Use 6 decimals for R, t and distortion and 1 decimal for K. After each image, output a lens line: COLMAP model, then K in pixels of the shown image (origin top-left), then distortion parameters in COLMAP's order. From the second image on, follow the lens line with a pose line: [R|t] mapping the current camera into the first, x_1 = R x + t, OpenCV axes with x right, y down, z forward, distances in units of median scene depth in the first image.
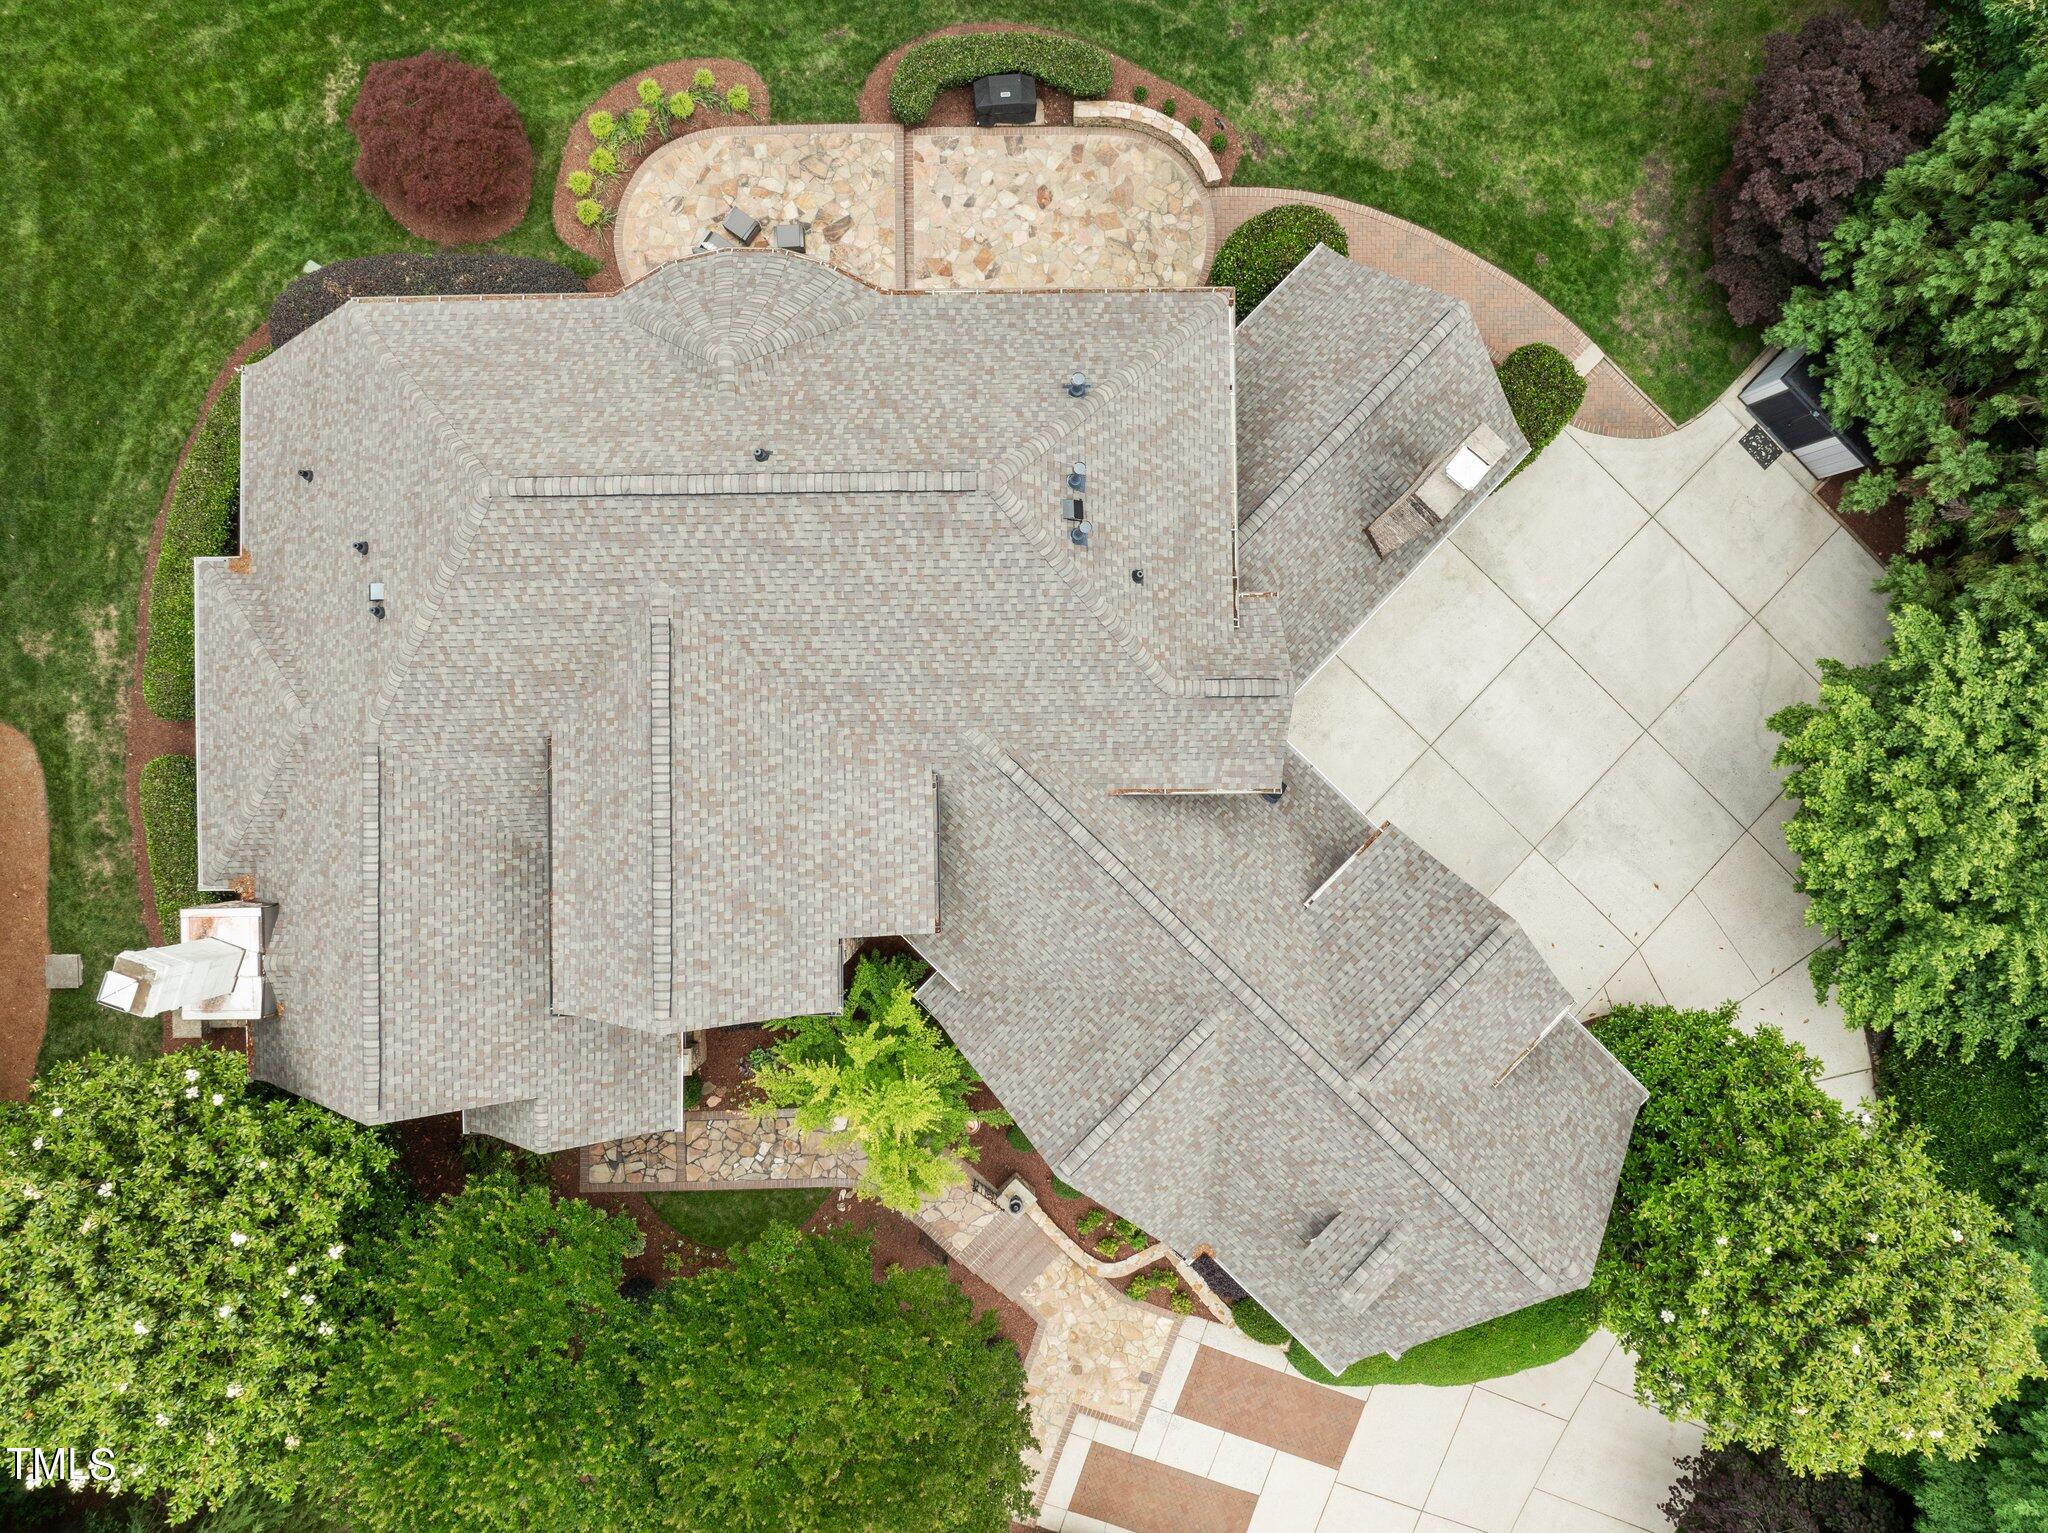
lens RADIAL K [[1406.5, 0, 1024.2], [0, 1406.5, 769.1], [0, 0, 1]] dist [-0.030185, 0.000682]
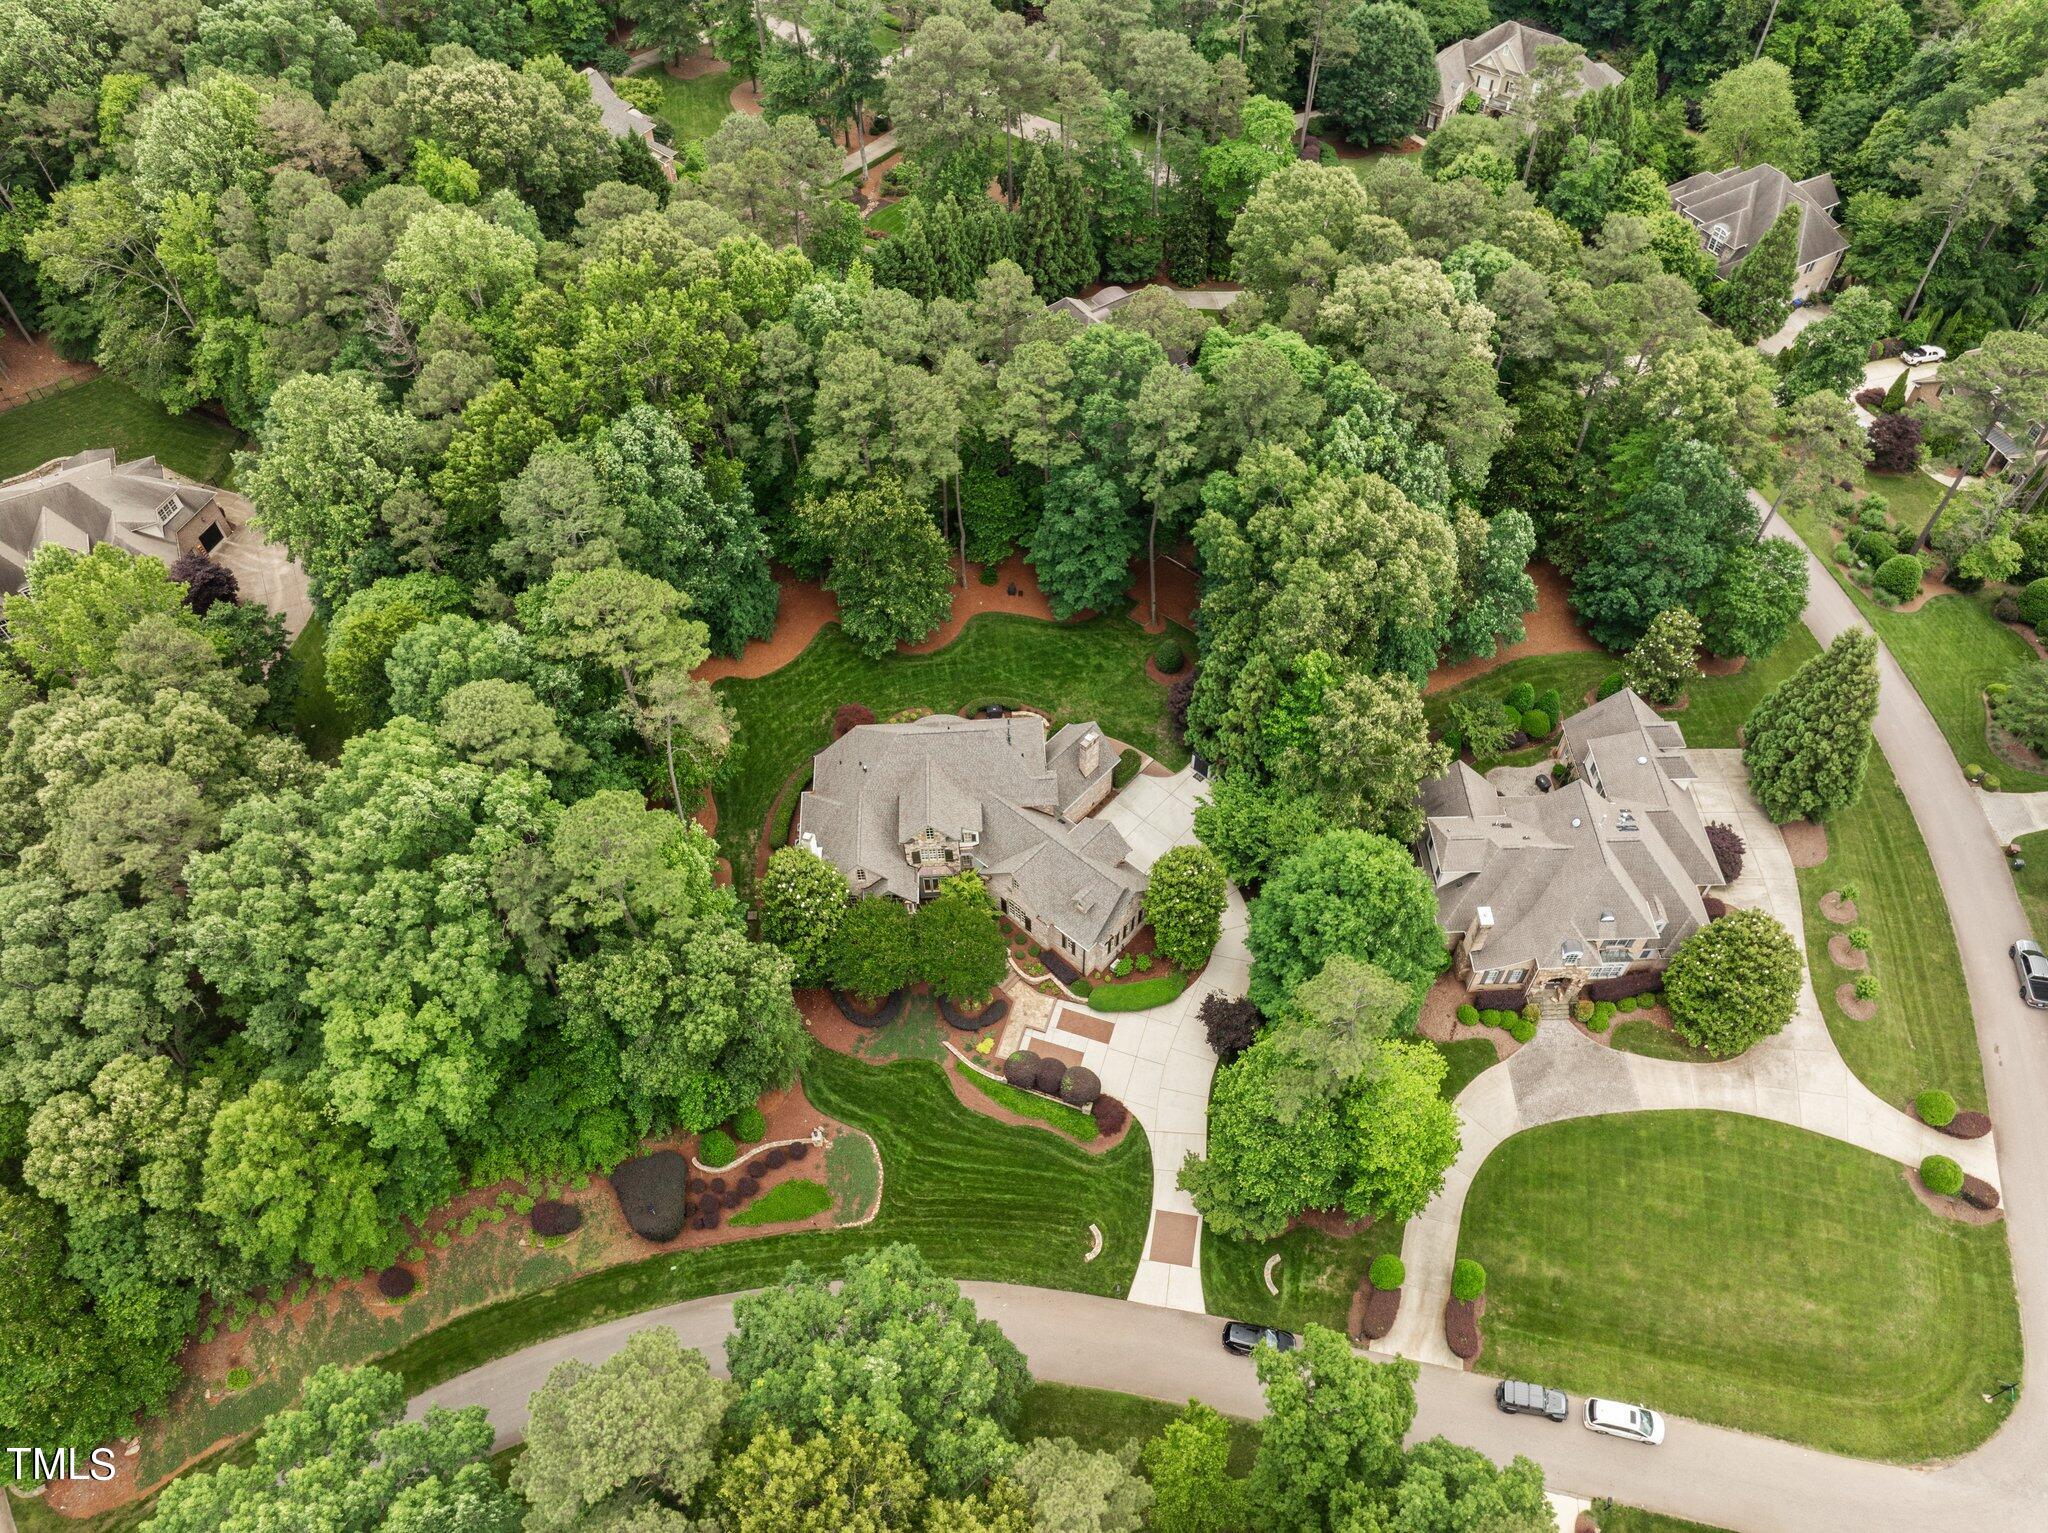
lens RADIAL K [[1437.8, 0, 1022.6], [0, 1437.8, 771.3], [0, 0, 1]] dist [-0.002416, -0.055587]
pose [[0.999207, -0.039421, 0.005565, 0.035869], [0.034549, 0.789169, -0.613204, 2.158058], [0.019782, 0.612910, 0.789905, -2.127319]]
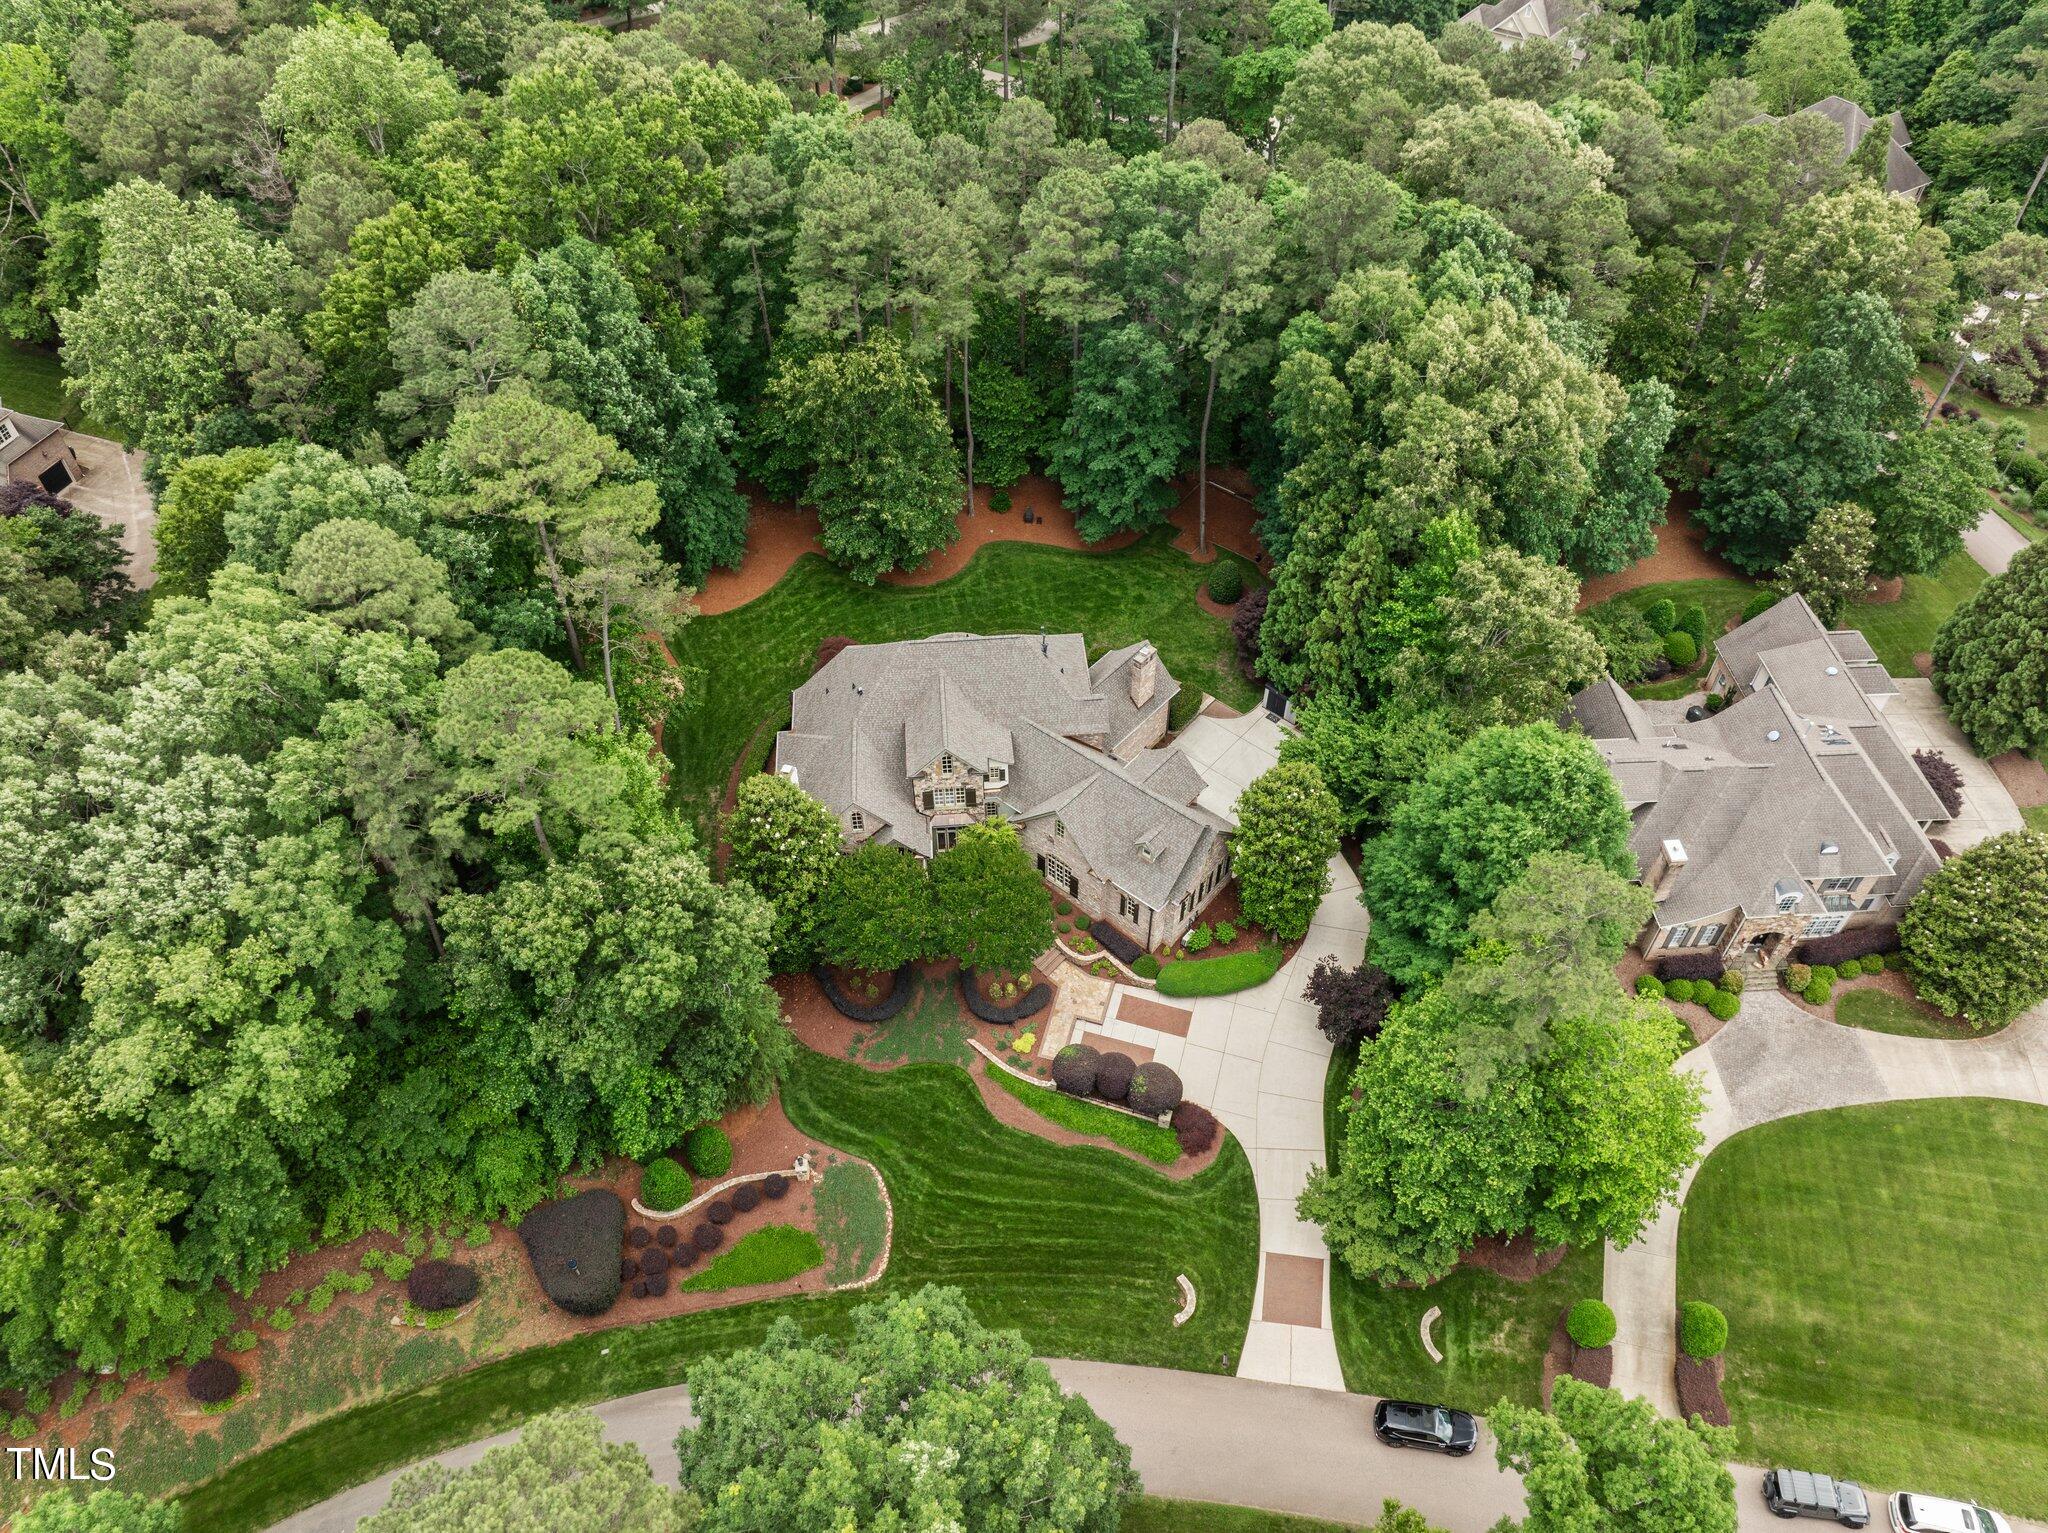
lens RADIAL K [[1440.5, 0, 1024.0], [0, 1440.5, 766.5], [0, 0, 1]] dist [-0.032522, 0.009212]
pose [[0.997674, -0.052609, 0.043350, -0.150353], [0.068027, 0.727530, -0.682695, 1.971319], [0.004377, 0.684056, 0.729416, -1.229943]]
